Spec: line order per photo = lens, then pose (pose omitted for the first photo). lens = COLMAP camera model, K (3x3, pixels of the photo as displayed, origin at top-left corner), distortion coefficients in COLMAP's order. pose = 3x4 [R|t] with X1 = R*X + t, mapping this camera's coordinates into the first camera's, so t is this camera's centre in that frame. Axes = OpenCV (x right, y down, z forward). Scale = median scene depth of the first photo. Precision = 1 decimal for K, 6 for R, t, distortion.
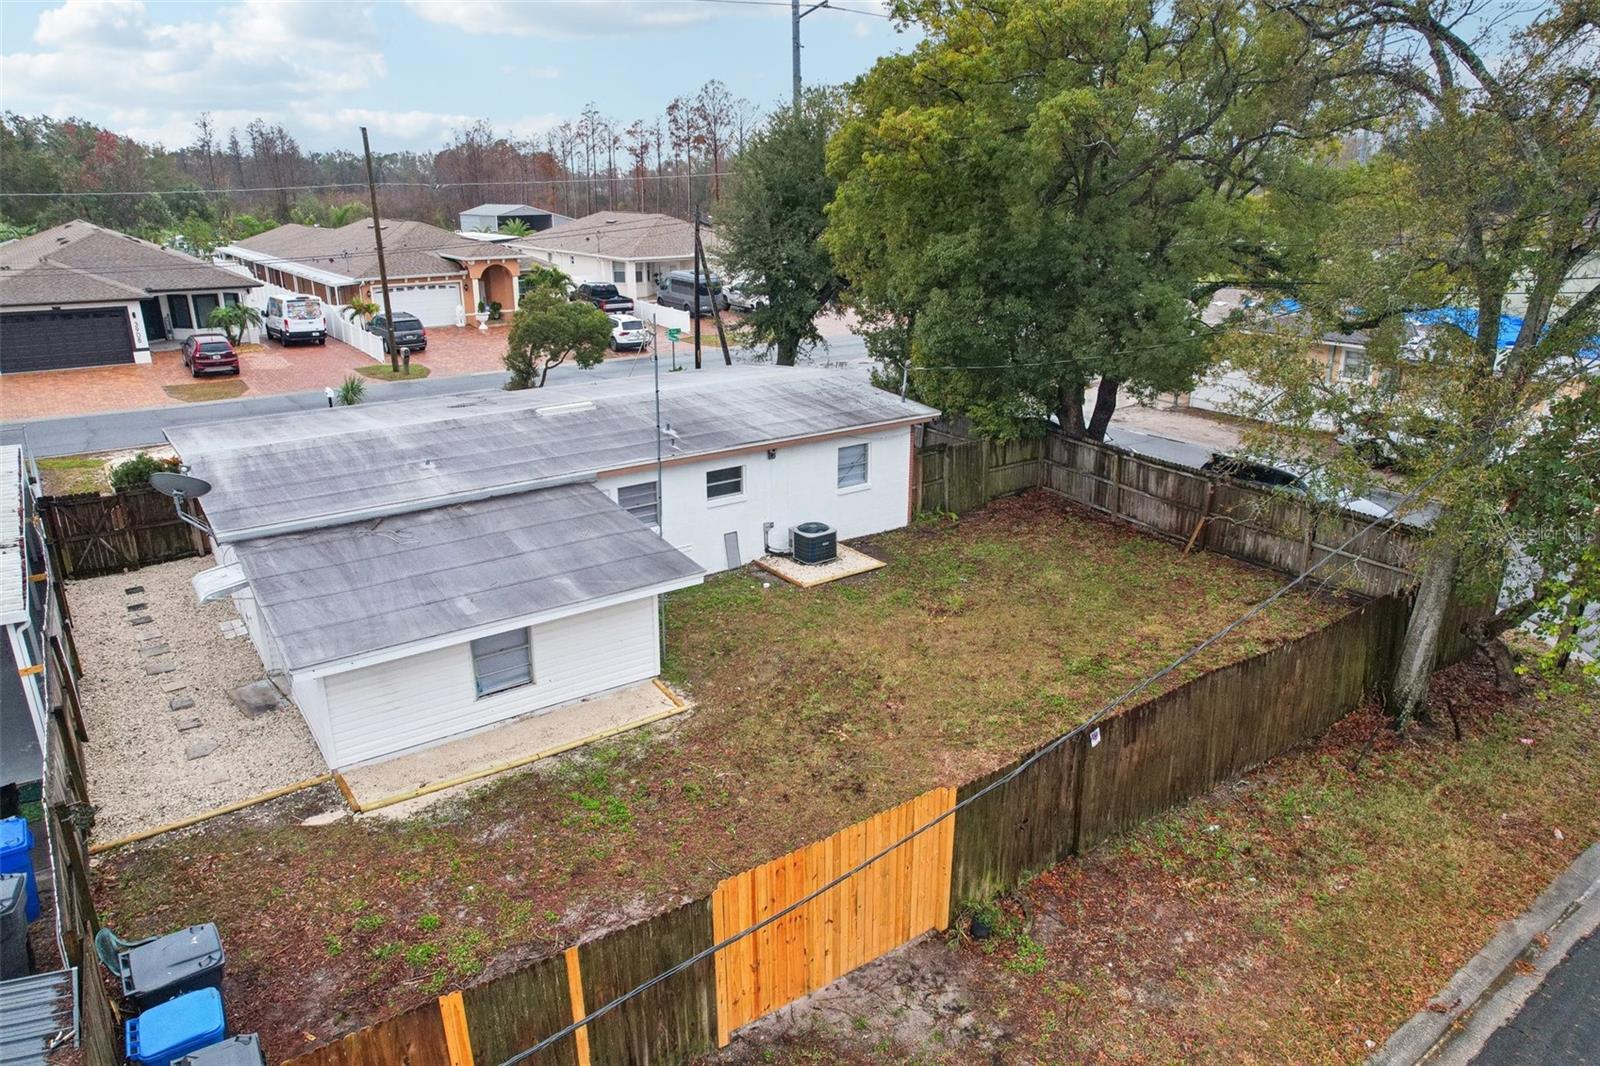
lens RADIAL K [[1020.4, 0, 803.1], [0, 1020.4, 540.6], [0, 0, 1]] dist [-0.070203, 0.058843]
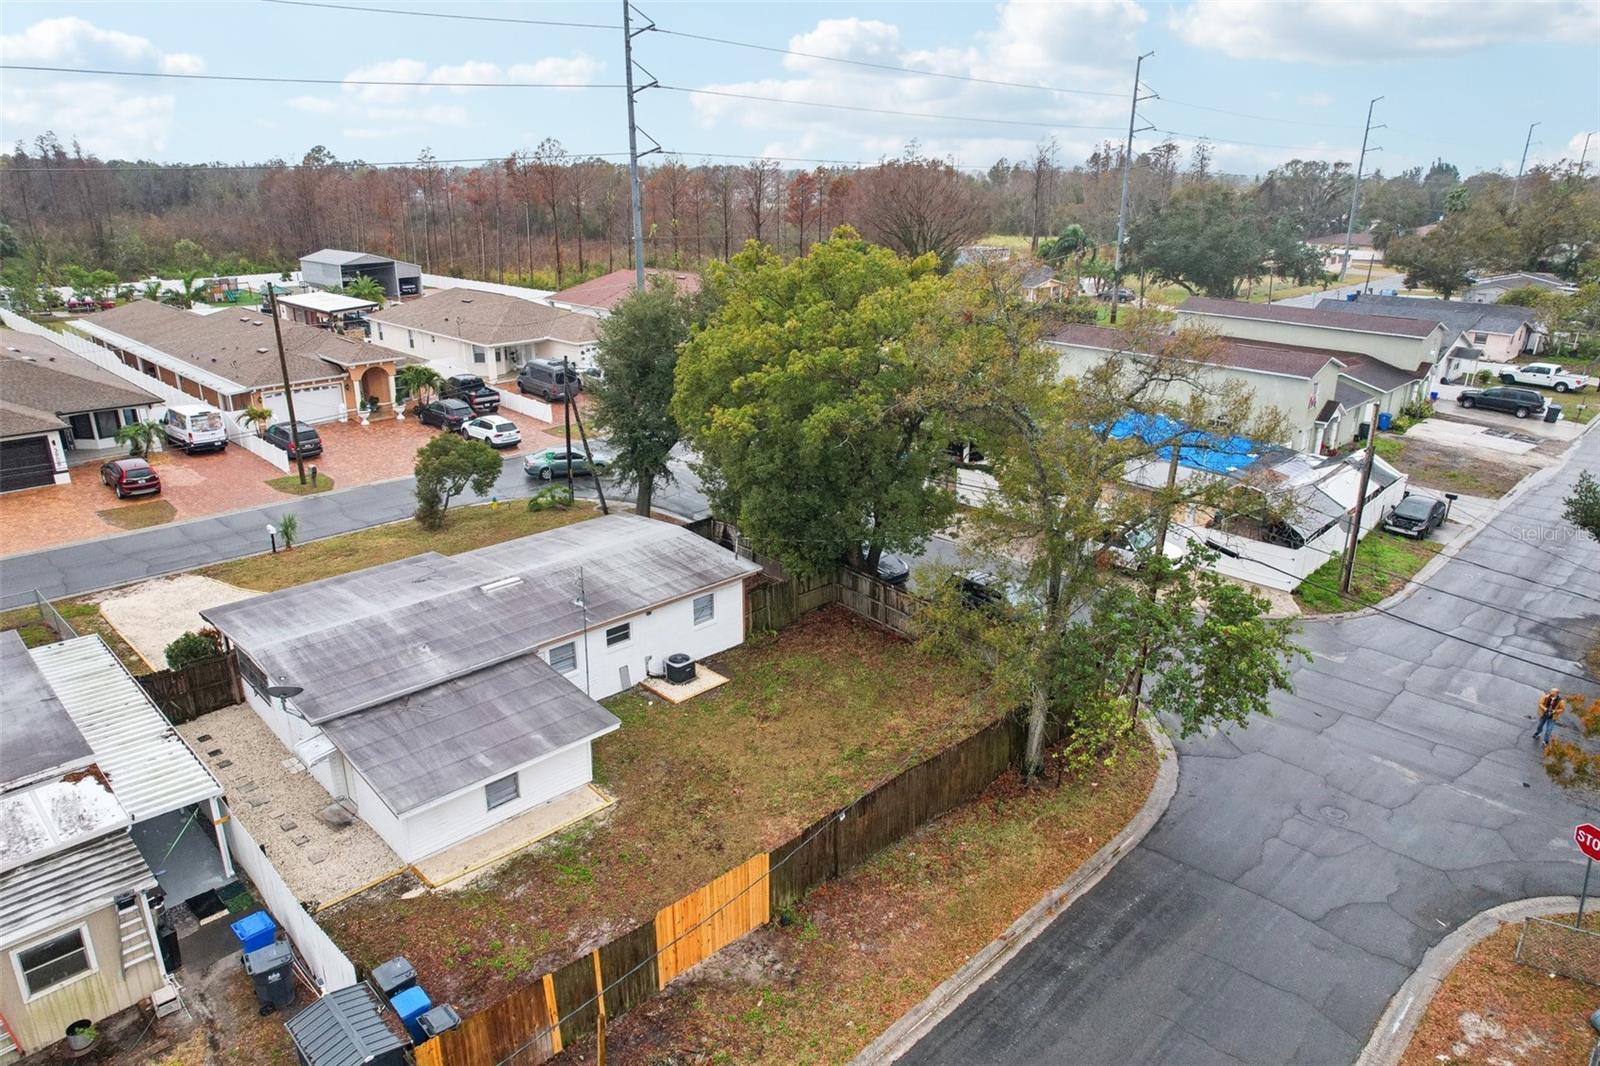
lens RADIAL K [[1020.4, 0, 803.1], [0, 1020.4, 540.6], [0, 0, 1]] dist [-0.070203, 0.058843]
pose [[0.987294, -0.044396, 0.152576, -0.038828], [0.042536, 0.998976, 0.015435, -0.255045], [-0.153105, -0.008749, 0.988171, -0.627377]]
